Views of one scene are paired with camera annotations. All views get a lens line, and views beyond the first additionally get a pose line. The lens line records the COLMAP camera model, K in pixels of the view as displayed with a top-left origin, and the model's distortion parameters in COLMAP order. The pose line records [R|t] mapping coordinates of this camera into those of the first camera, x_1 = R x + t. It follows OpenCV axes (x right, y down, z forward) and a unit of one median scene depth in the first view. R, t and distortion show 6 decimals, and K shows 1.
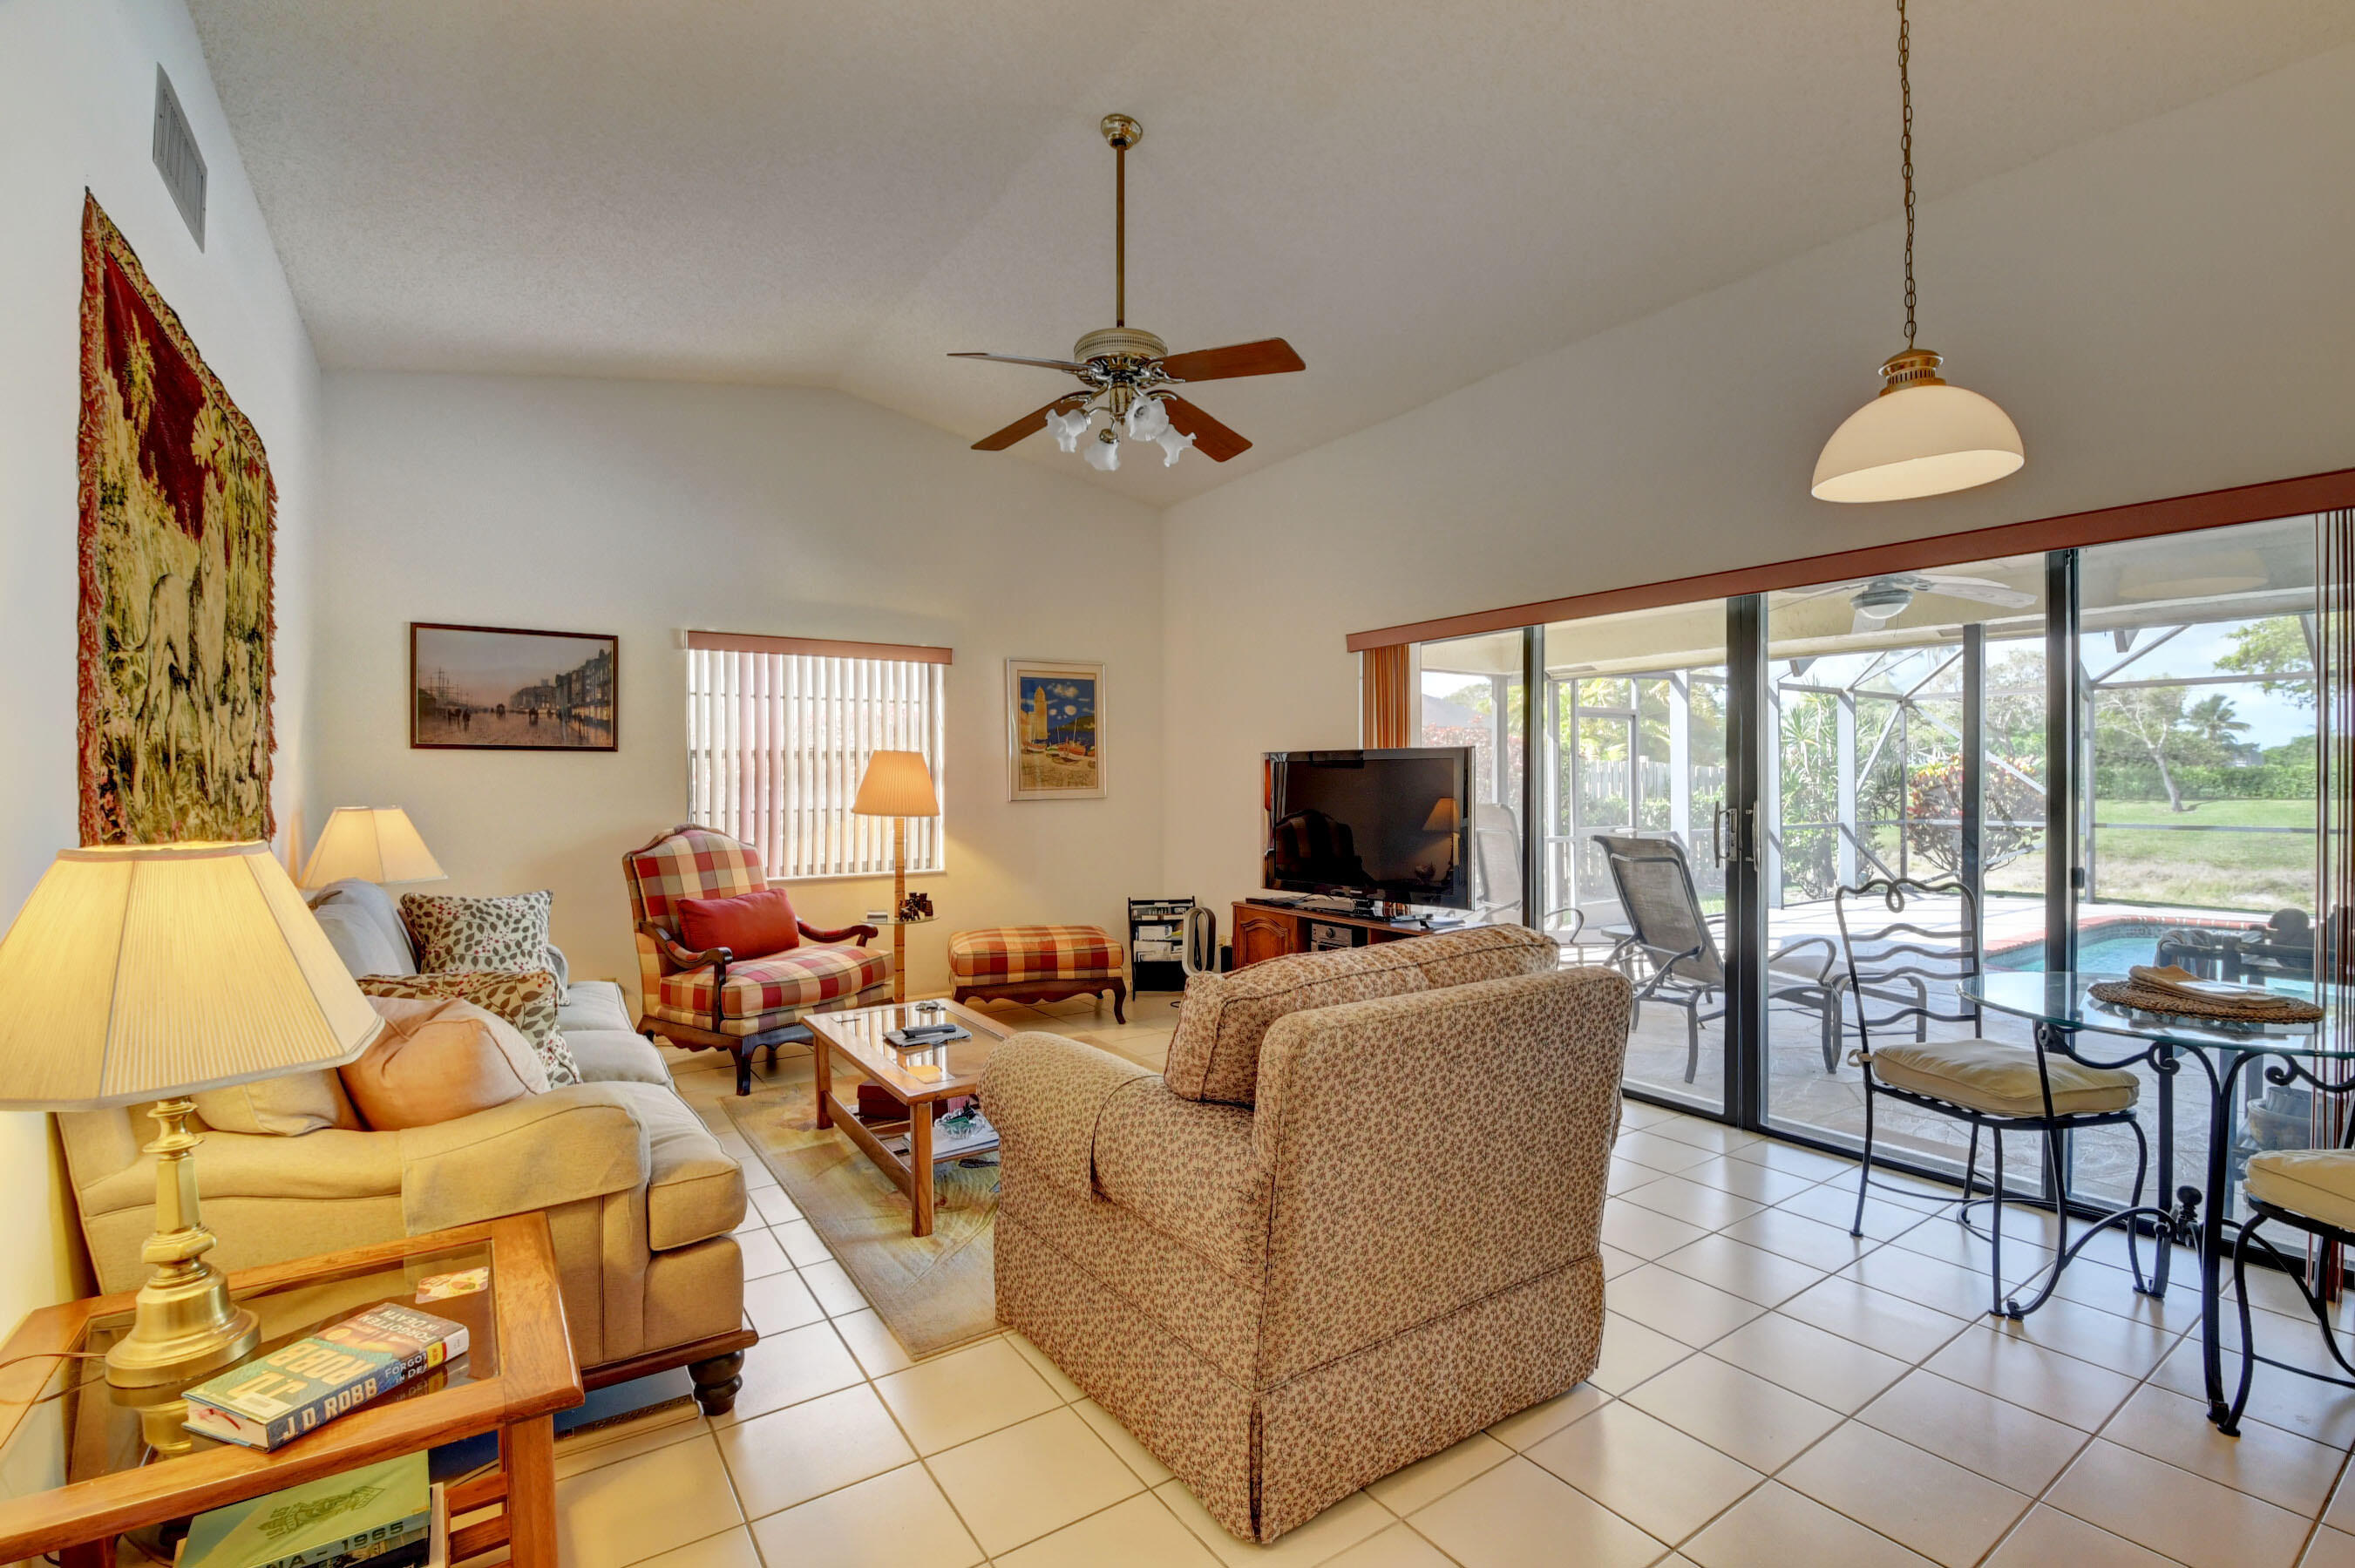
lens RADIAL K [[1025.6, 0, 1177.5], [0, 1025.6, 784.0], [0, 0, 1]] dist [0.018251, -0.032800]
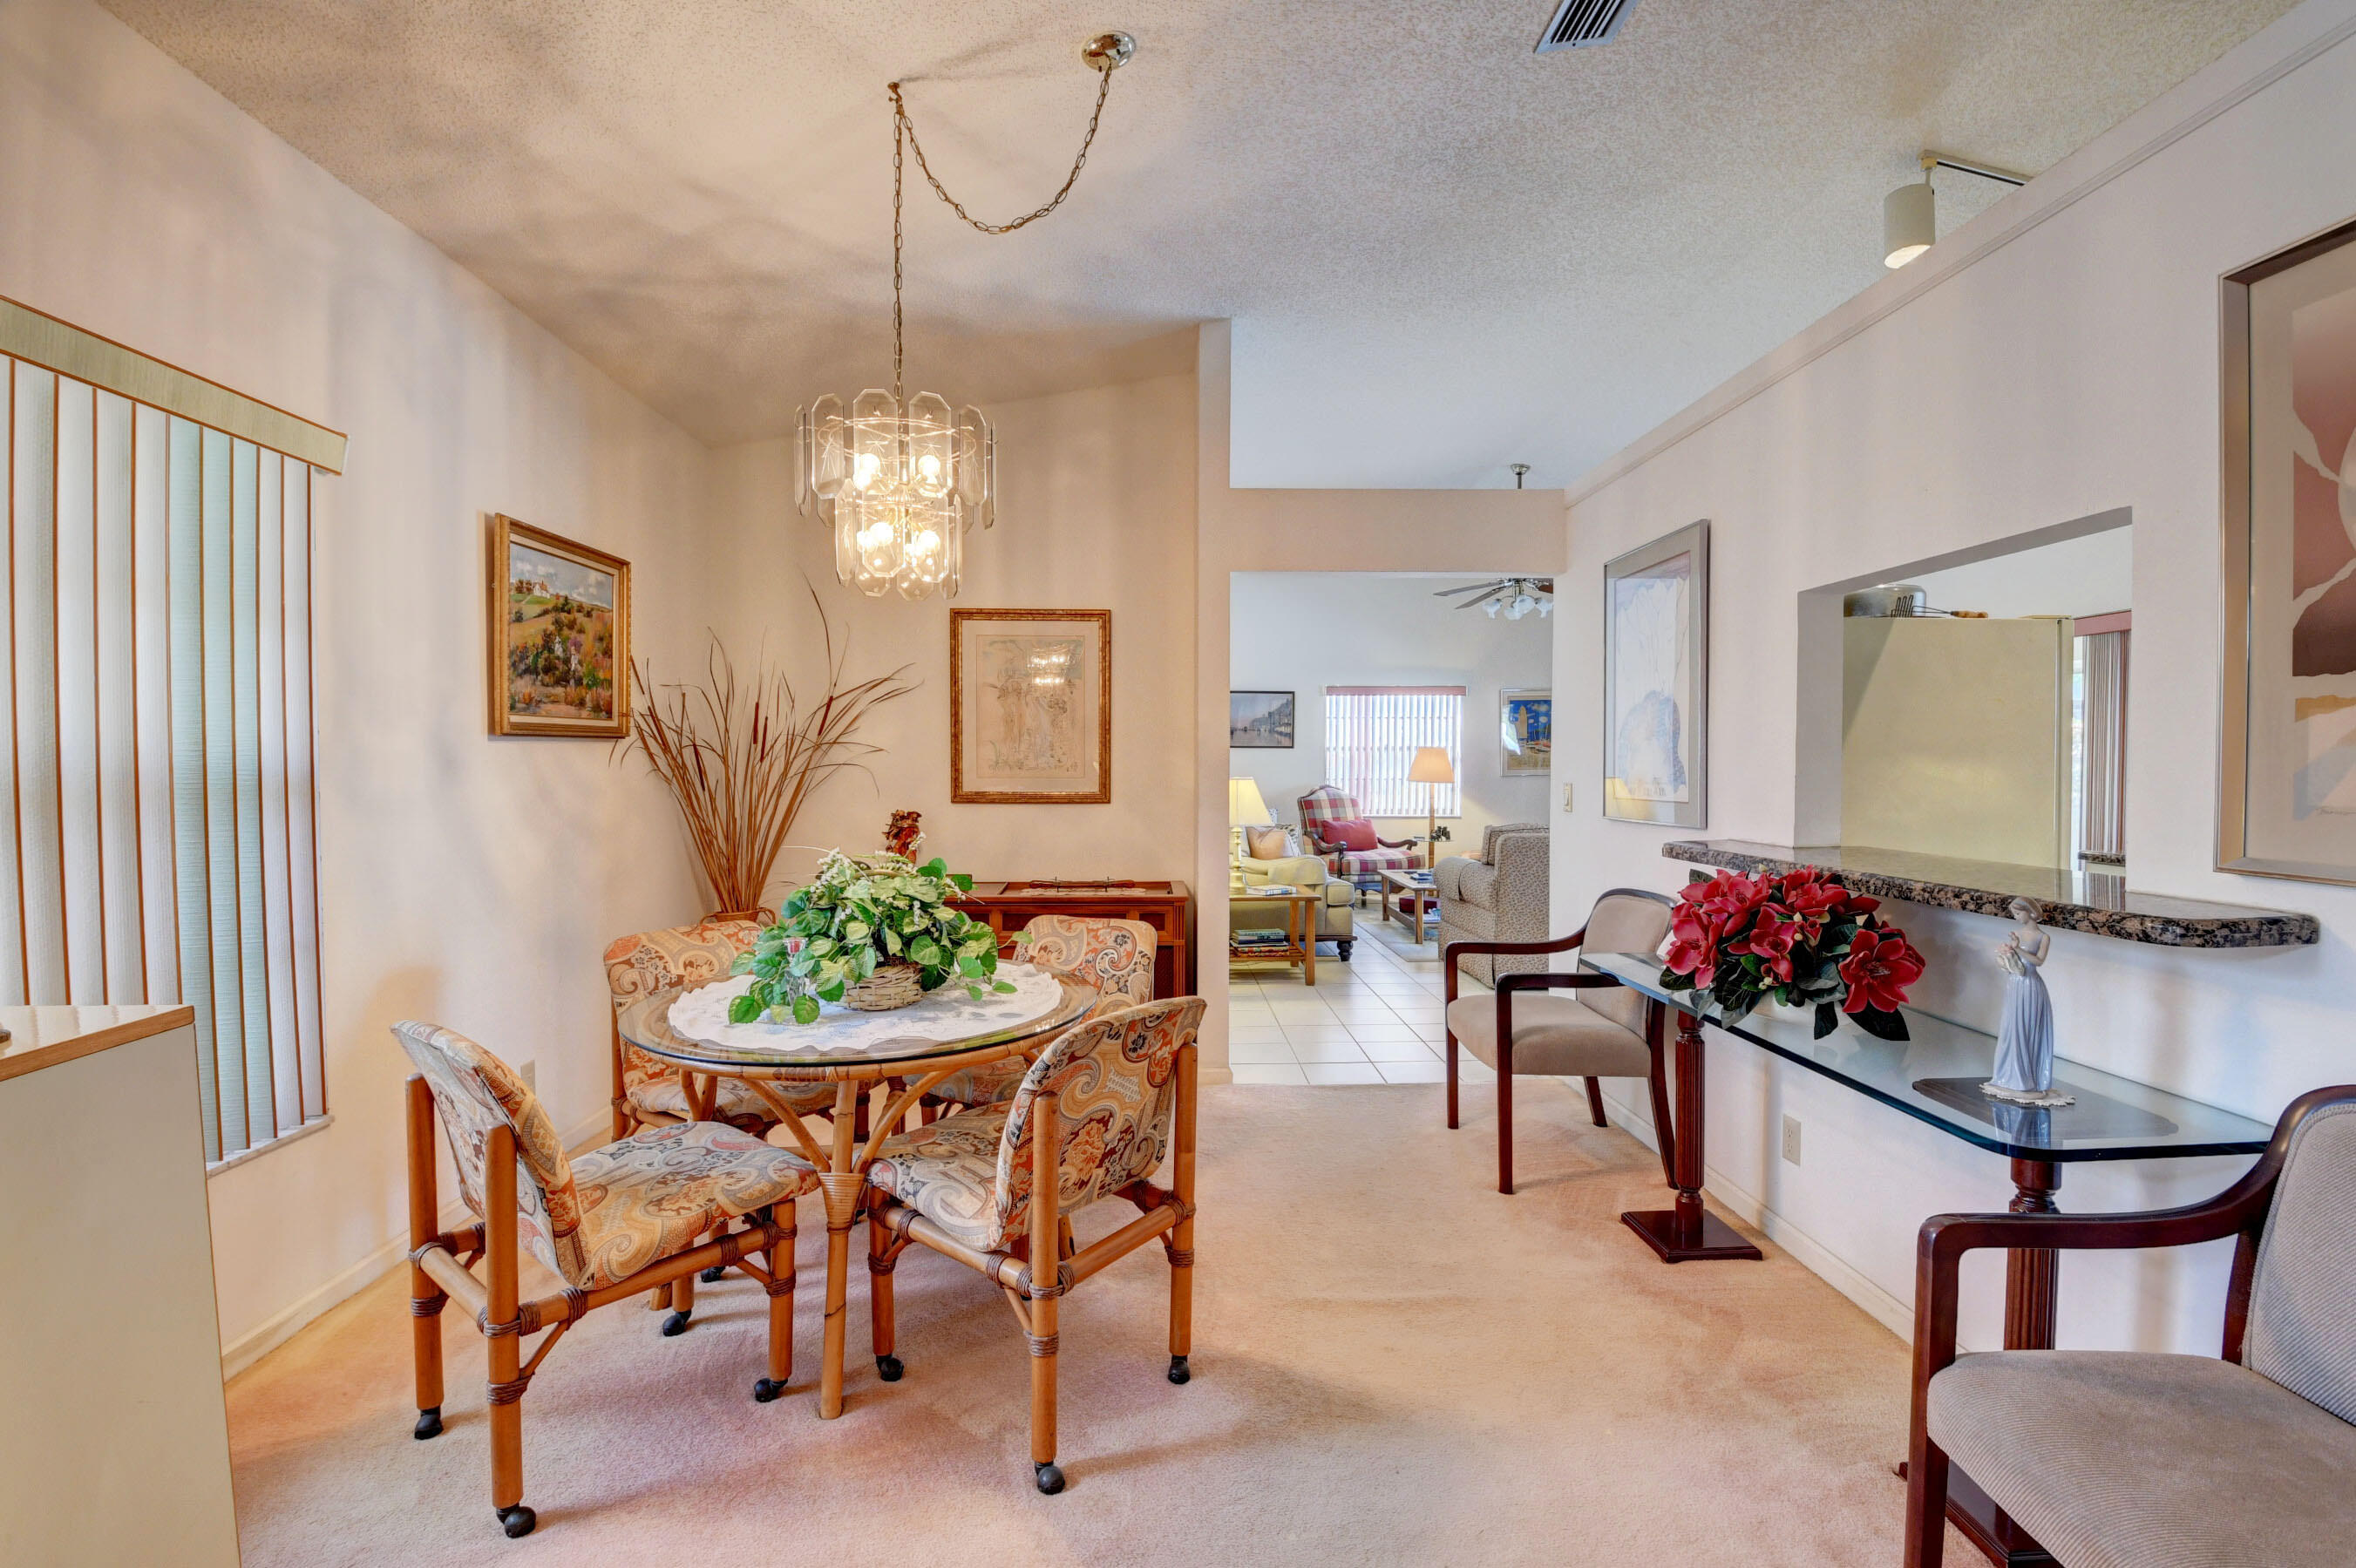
lens RADIAL K [[1026.0, 0, 1178.0], [0, 1026.0, 784.0], [0, 0, 1]] dist [0.018251, -0.032800]
pose [[0.847059, 0.018218, -0.531186, 0.334095], [-0.007553, 0.999724, 0.022243, -0.004141], [0.531445, -0.014829, 0.846963, -0.825902]]
